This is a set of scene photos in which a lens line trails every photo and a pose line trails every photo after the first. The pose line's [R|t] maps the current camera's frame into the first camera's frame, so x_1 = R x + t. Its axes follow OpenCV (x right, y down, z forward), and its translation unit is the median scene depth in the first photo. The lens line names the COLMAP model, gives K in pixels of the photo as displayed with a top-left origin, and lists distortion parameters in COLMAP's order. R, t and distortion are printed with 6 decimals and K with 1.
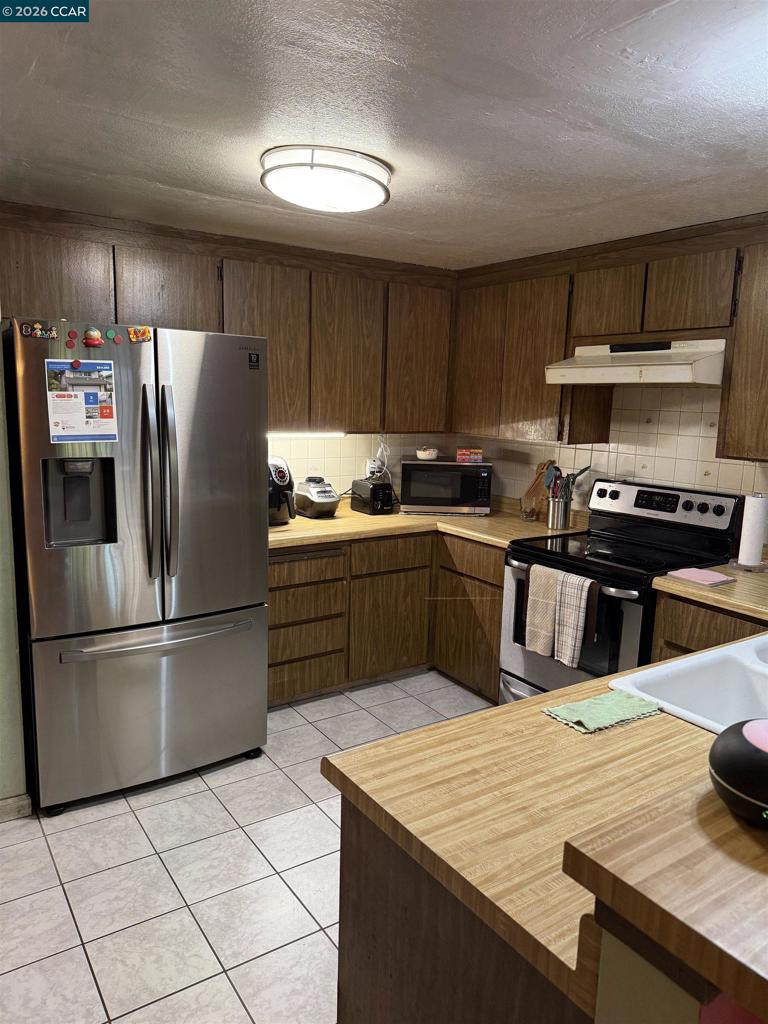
lens RADIAL K [[714.4, 0, 384.0], [0, 714.4, 512.0], [0, 0, 1]] dist [0.145415, -0.293617]
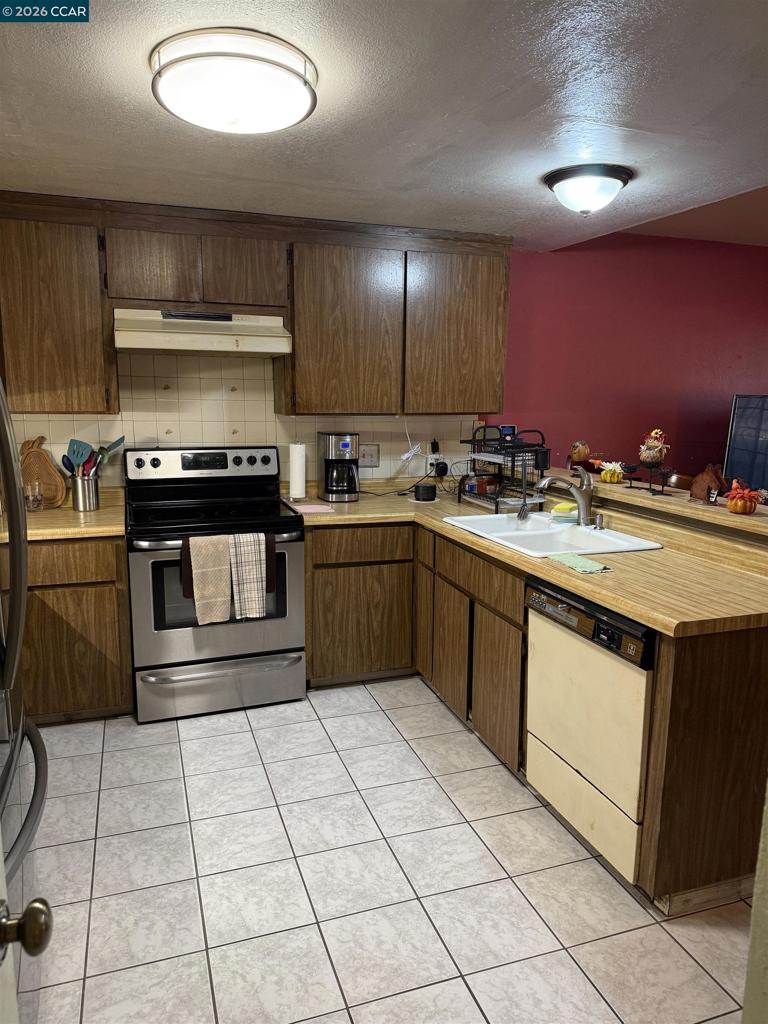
lens RADIAL K [[714.4, 0, 384.0], [0, 714.4, 512.0], [0, 0, 1]] dist [0.145415, -0.293617]
pose [[0.252058, -0.184676, 0.949927, -0.677129], [0.150044, 0.977209, 0.150166, -0.071068], [-0.956009, 0.104681, 0.274023, 0.516066]]
